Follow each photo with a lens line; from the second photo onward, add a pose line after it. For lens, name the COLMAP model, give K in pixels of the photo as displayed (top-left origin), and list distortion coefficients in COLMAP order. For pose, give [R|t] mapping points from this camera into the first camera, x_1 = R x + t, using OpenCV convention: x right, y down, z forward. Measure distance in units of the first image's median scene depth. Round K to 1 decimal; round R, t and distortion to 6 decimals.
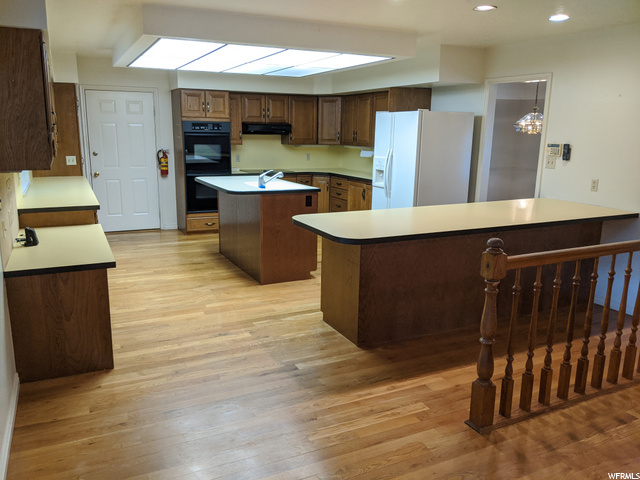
lens RADIAL K [[519.8, 0, 320.0], [0, 519.8, 240.0], [0, 0, 1]] dist [0.097853, -0.197424]
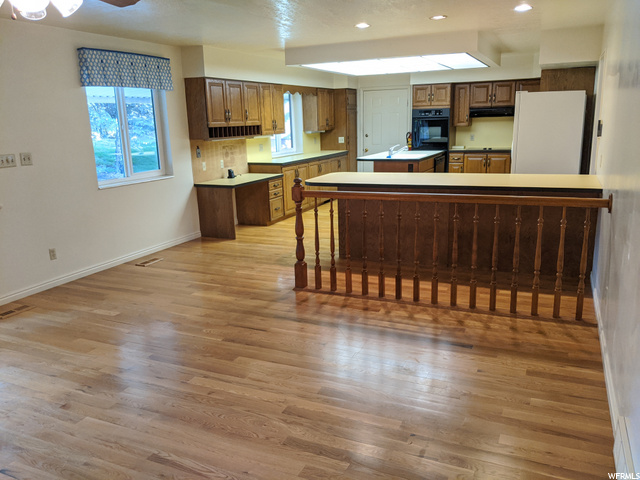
lens RADIAL K [[519.8, 0, 320.0], [0, 519.8, 240.0], [0, 0, 1]] dist [0.097853, -0.197424]
pose [[0.643704, 0.145513, -0.751313, 0.615870], [-0.124811, 0.988573, 0.084531, 0.016164], [0.755028, 0.039359, 0.654510, -0.030679]]
